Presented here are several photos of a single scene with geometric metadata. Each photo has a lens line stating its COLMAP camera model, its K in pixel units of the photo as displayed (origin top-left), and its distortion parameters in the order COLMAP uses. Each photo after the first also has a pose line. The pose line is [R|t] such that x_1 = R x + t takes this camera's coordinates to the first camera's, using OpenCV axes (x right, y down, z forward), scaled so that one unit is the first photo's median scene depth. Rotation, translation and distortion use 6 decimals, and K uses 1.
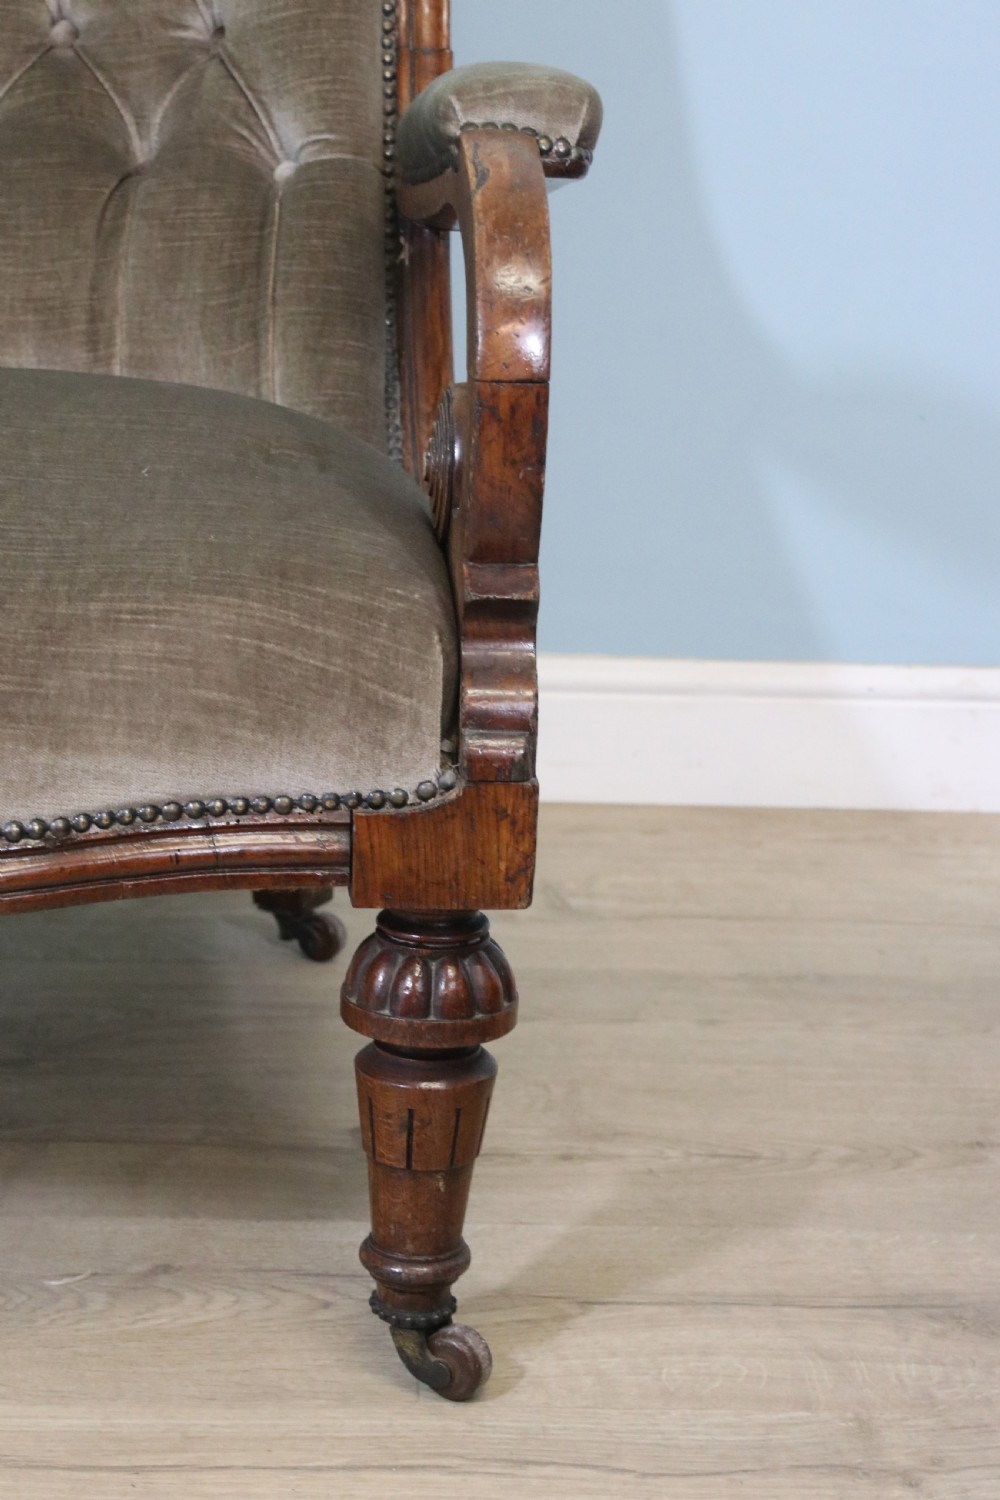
lens RADIAL K [[2739.8, 0, 495.6], [0, 2739.8, 756.8], [0, 0, 1]] dist [0.180311, 0.000000]
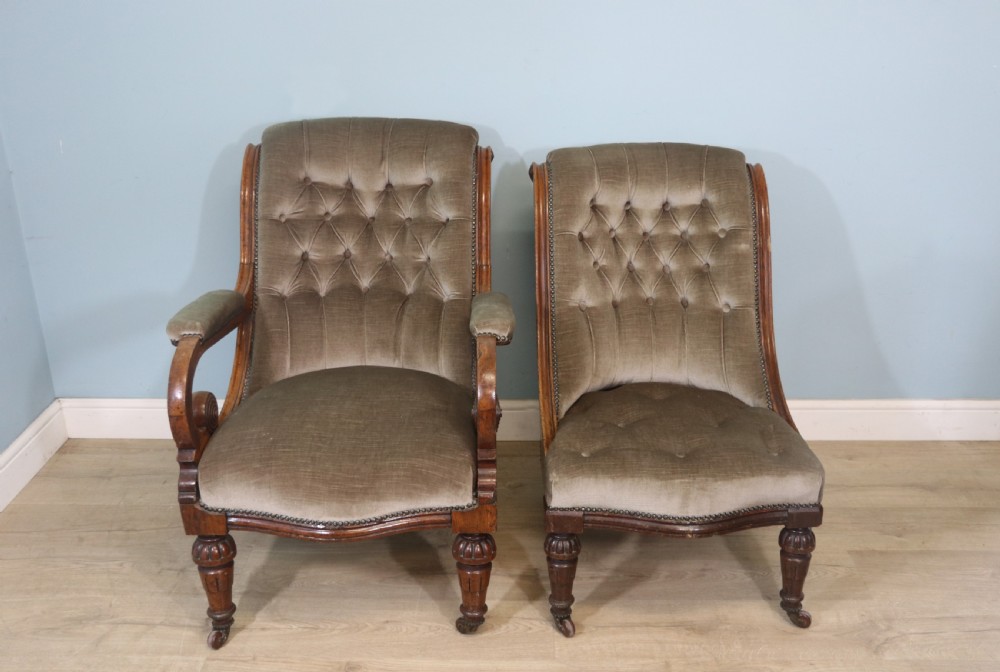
lens RADIAL K [[976.6, 0, 529.5], [0, 976.6, 345.2], [0, 0, 1]] dist [-0.102660, 0.000000]
pose [[0.998142, -0.016517, -0.058655, 0.133865], [0.020361, 0.997641, 0.065551, -0.282654], [0.057434, -0.066623, 0.996124, -0.365955]]
